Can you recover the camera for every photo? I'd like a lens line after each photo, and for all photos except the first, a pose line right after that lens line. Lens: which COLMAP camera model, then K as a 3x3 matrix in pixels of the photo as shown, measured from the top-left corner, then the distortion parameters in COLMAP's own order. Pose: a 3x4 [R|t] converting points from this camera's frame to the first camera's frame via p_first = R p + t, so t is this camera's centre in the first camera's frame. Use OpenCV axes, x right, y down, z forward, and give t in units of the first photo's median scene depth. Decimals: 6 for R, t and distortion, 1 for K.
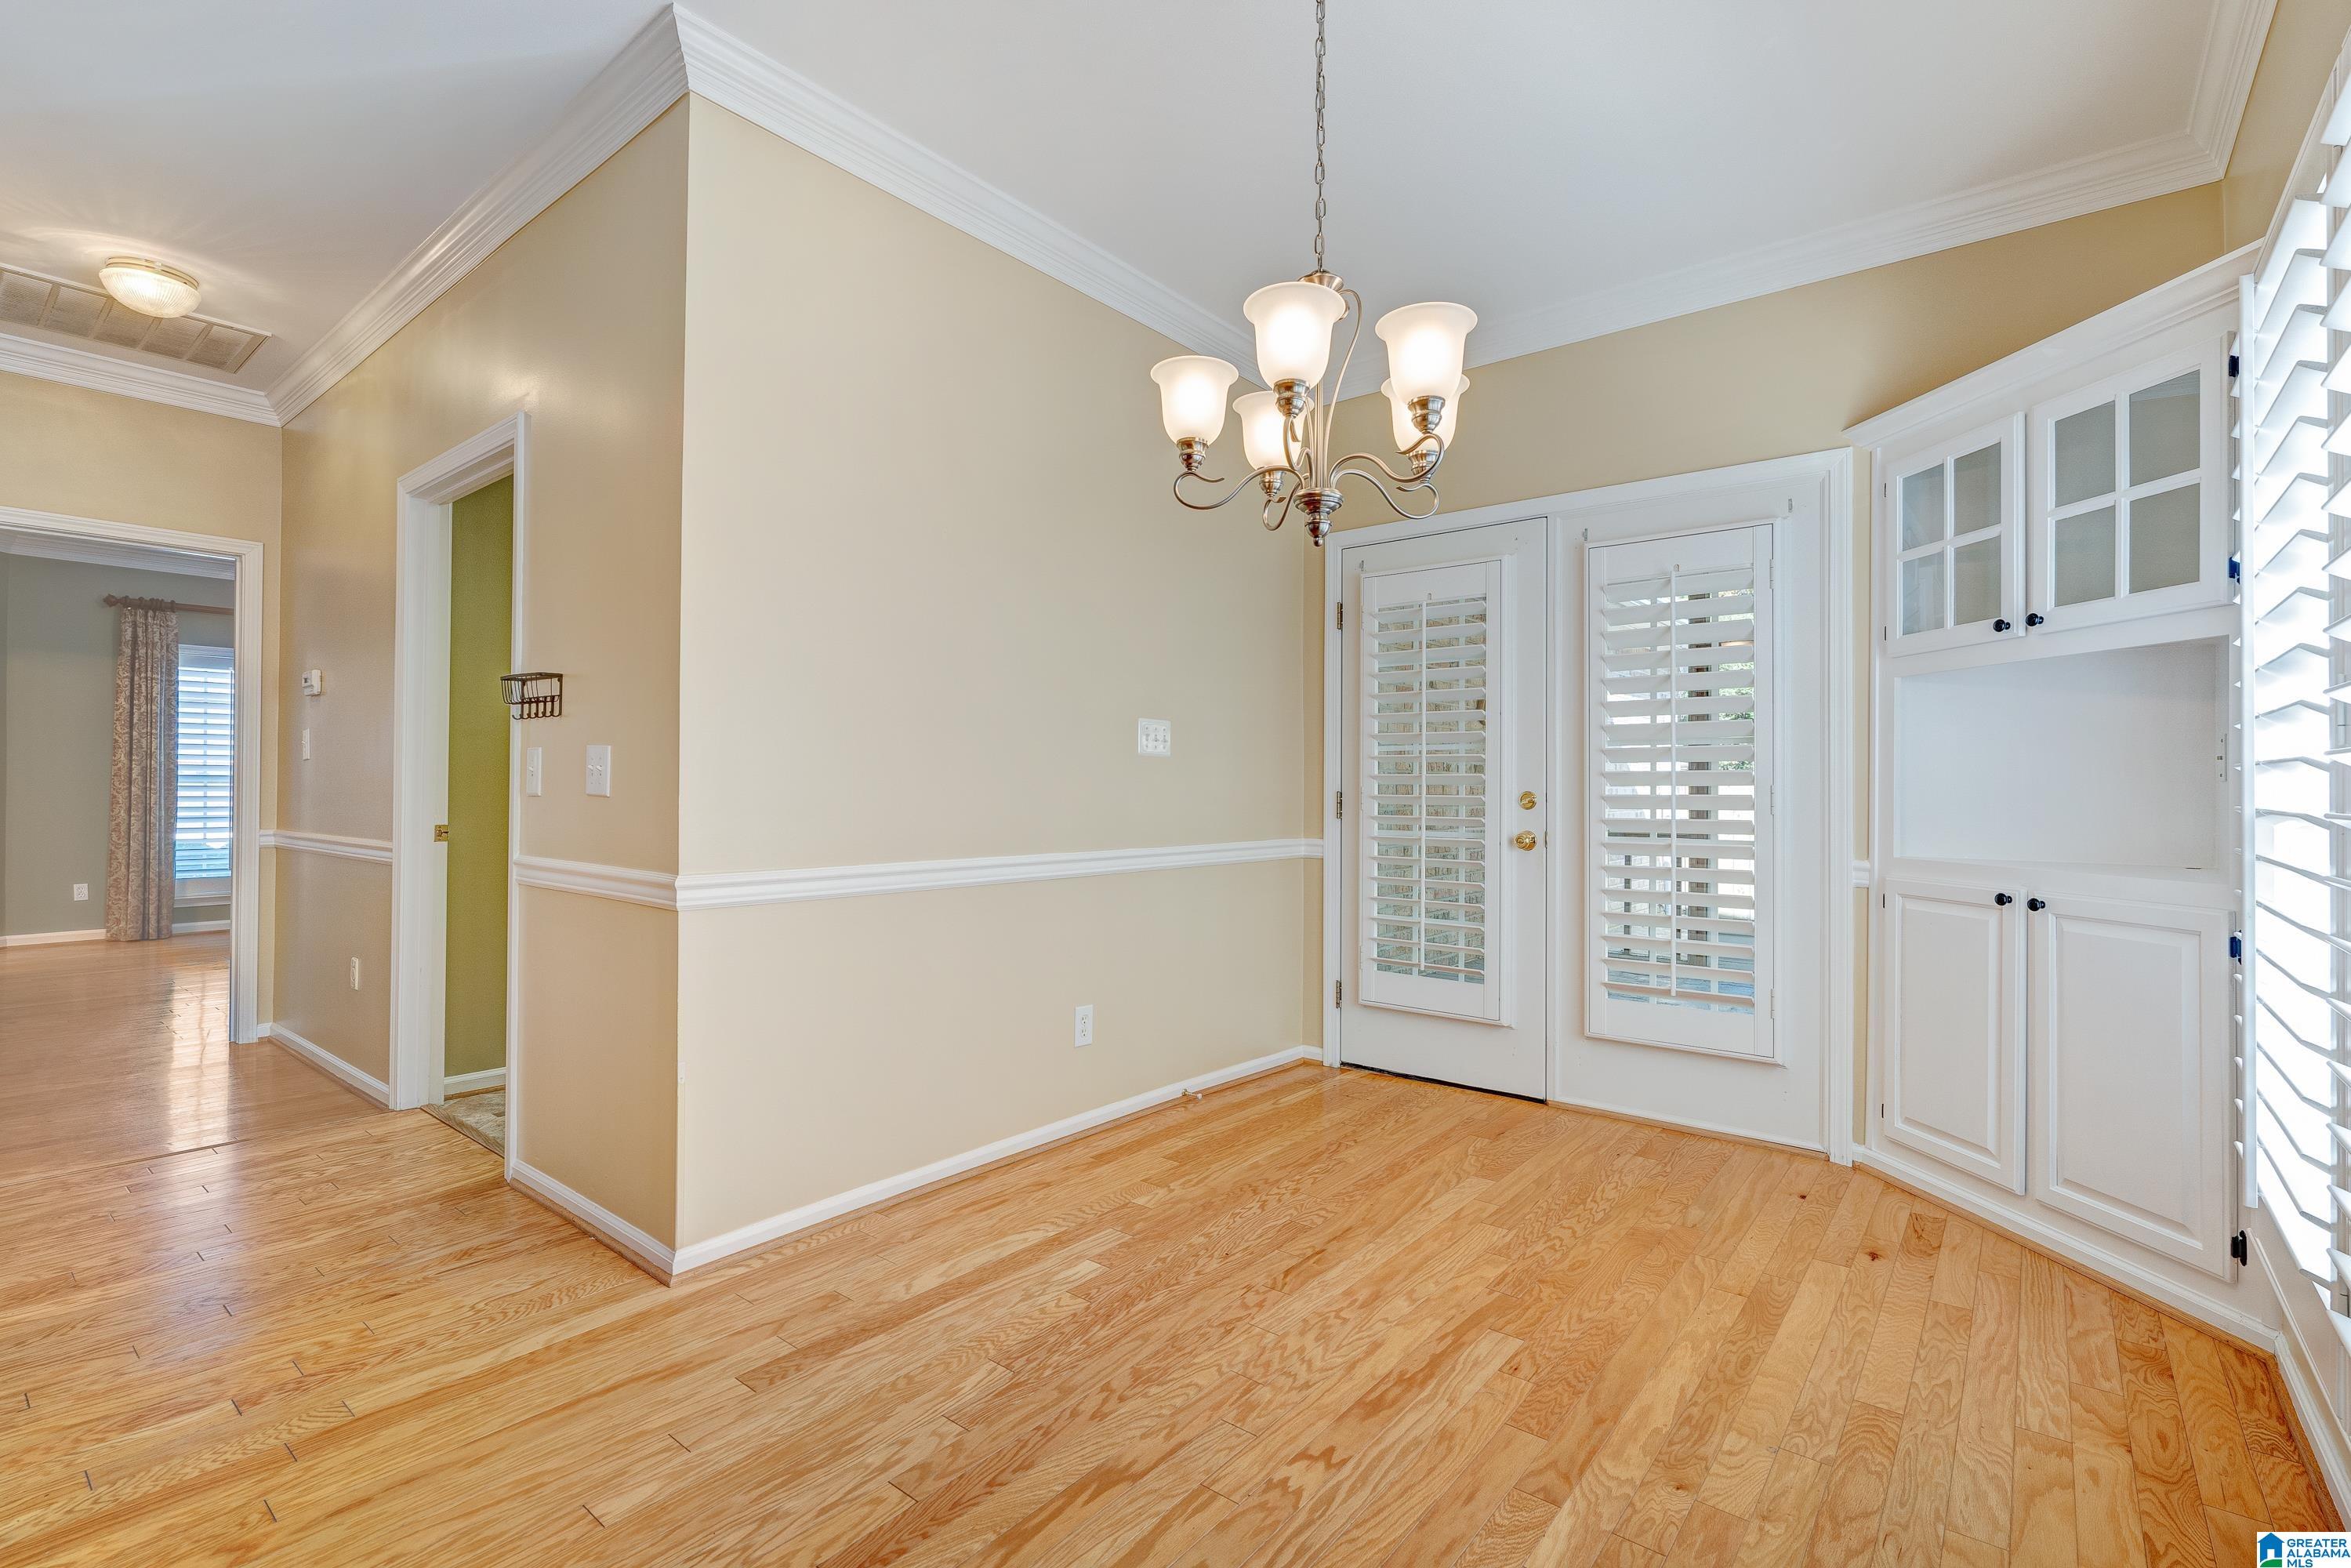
lens RADIAL K [[1079.5, 0, 1172.7], [0, 1079.5, 781.8], [0, 0, 1]] dist [0.002891, -0.000073]
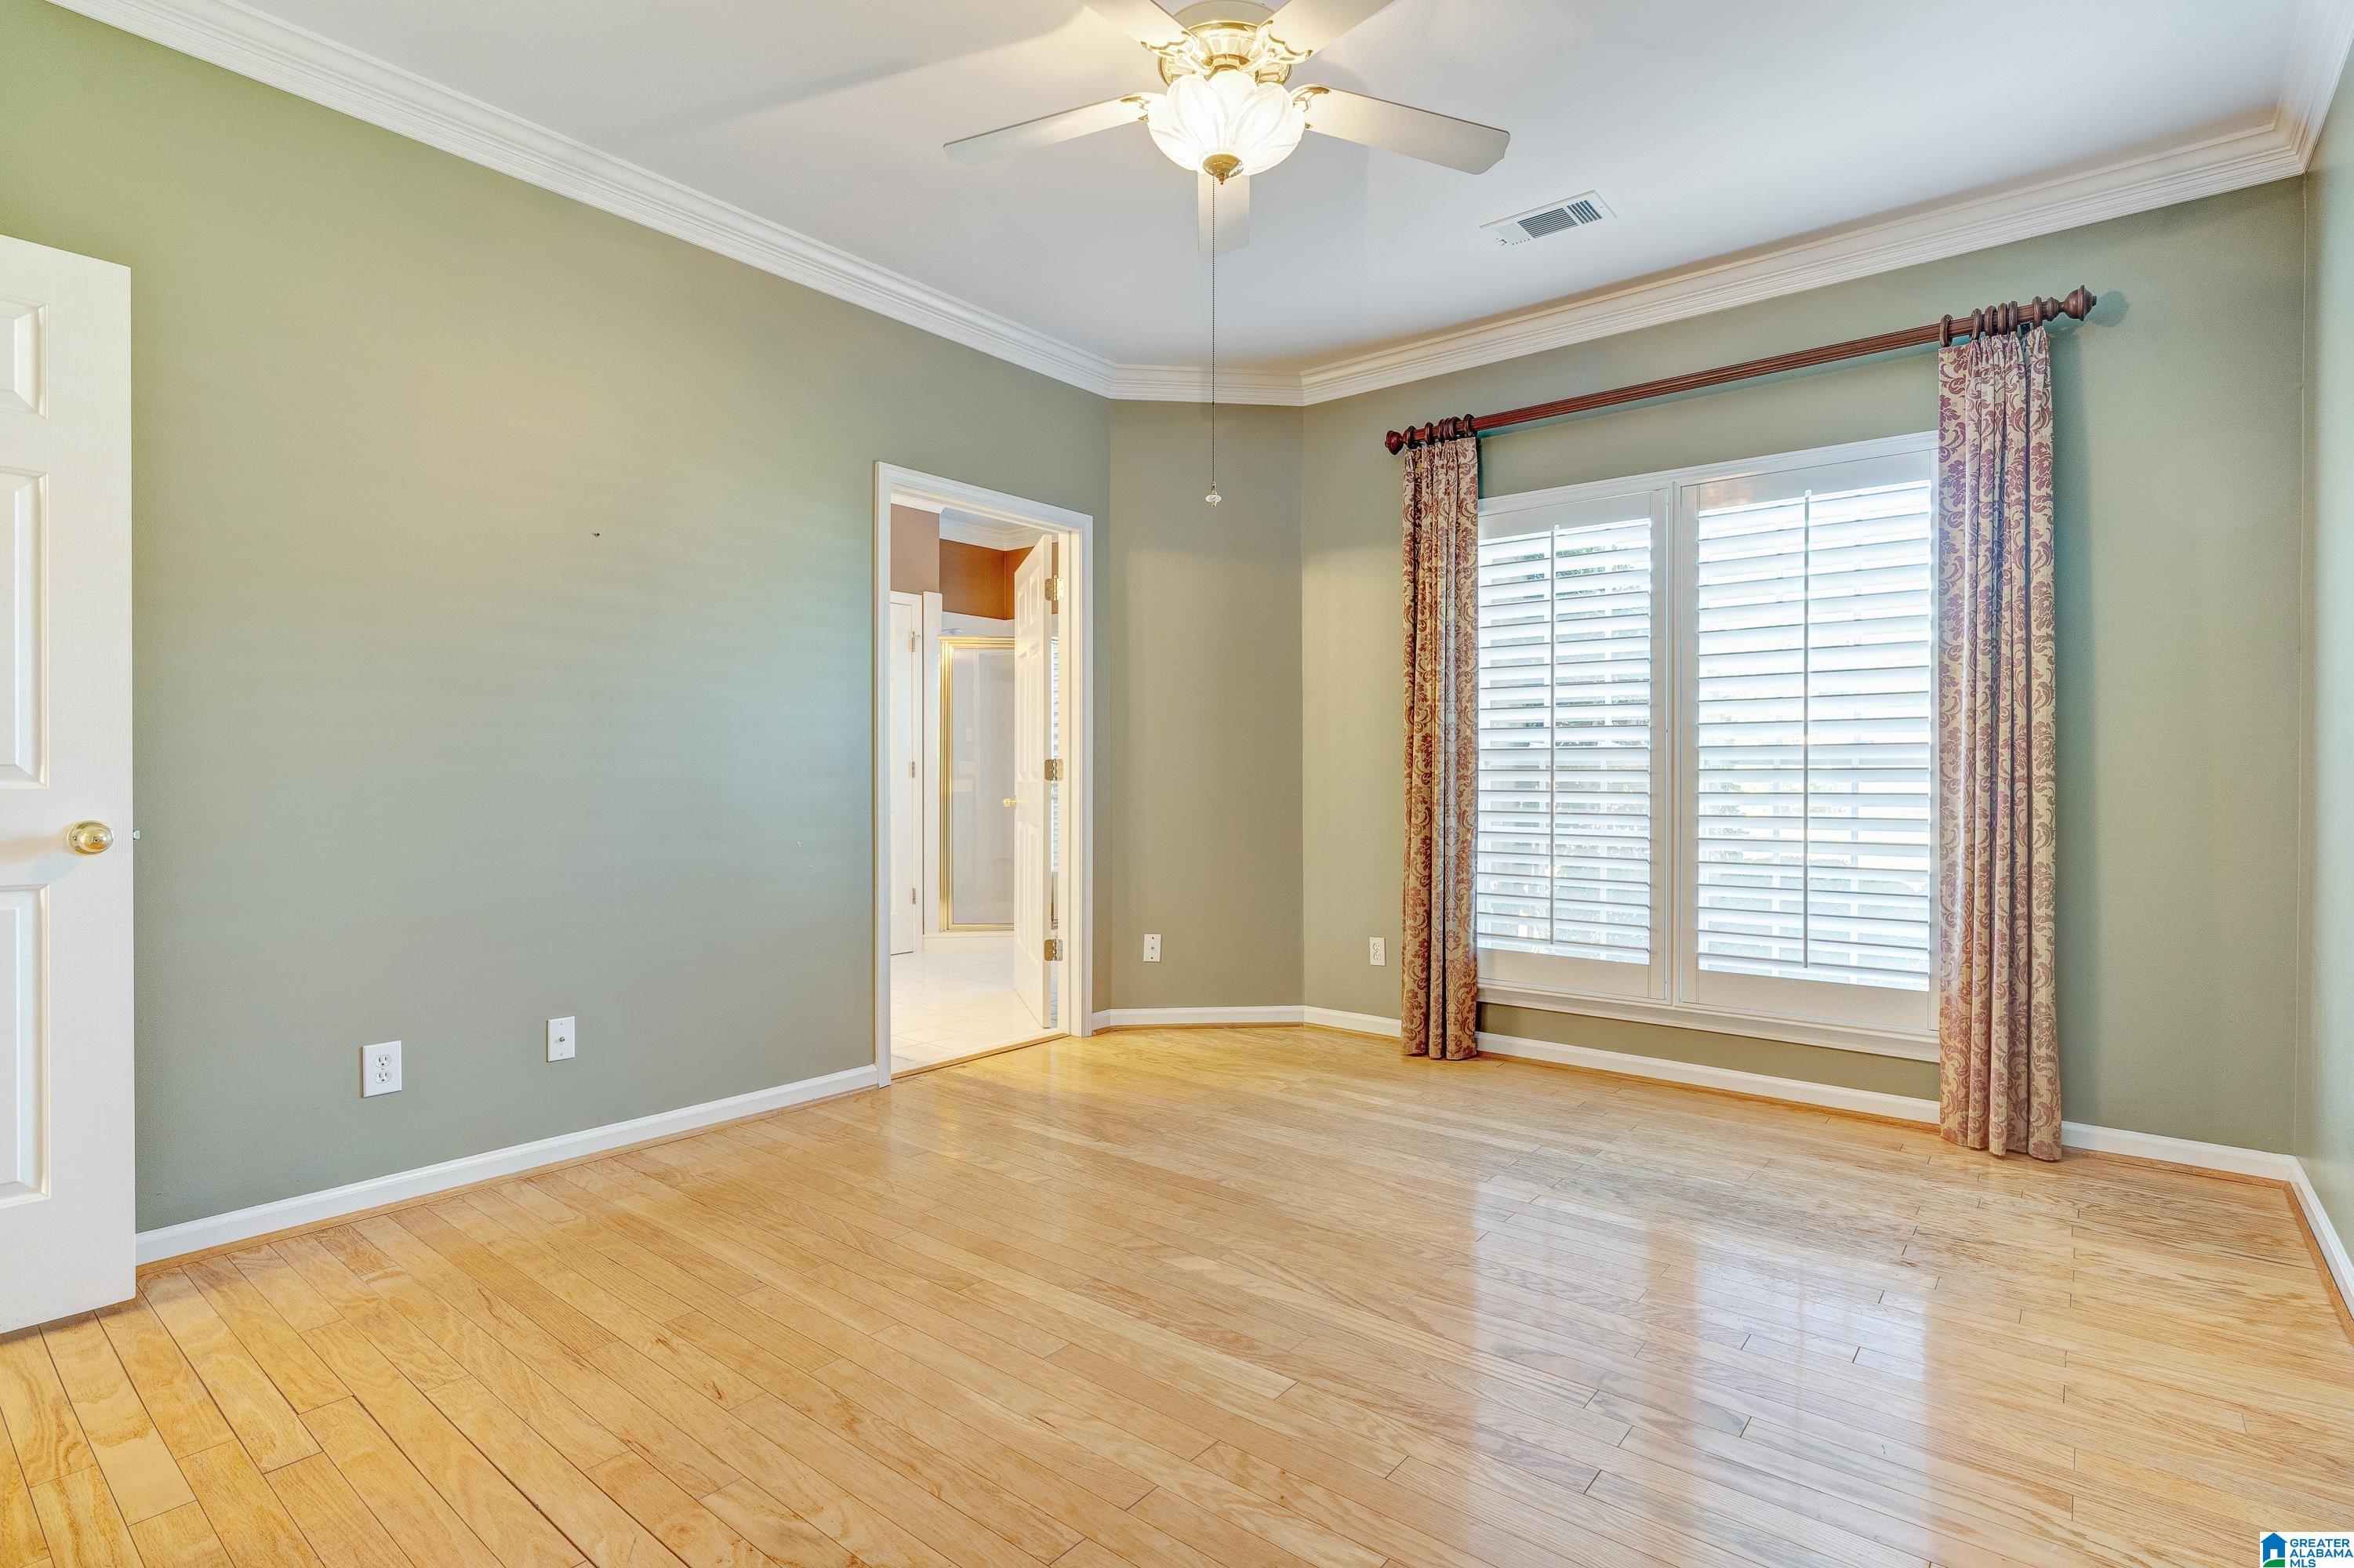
lens RADIAL K [[1146.9, 0, 1161.3], [0, 1146.9, 774.4], [0, 0, 1]] dist [-0.007865, 0.001105]
pose [[-0.008580, -0.004040, -0.999955, -0.376729], [0.006246, 0.999972, -0.004094, 0.007681], [0.999944, -0.006281, -0.008555, 0.867196]]
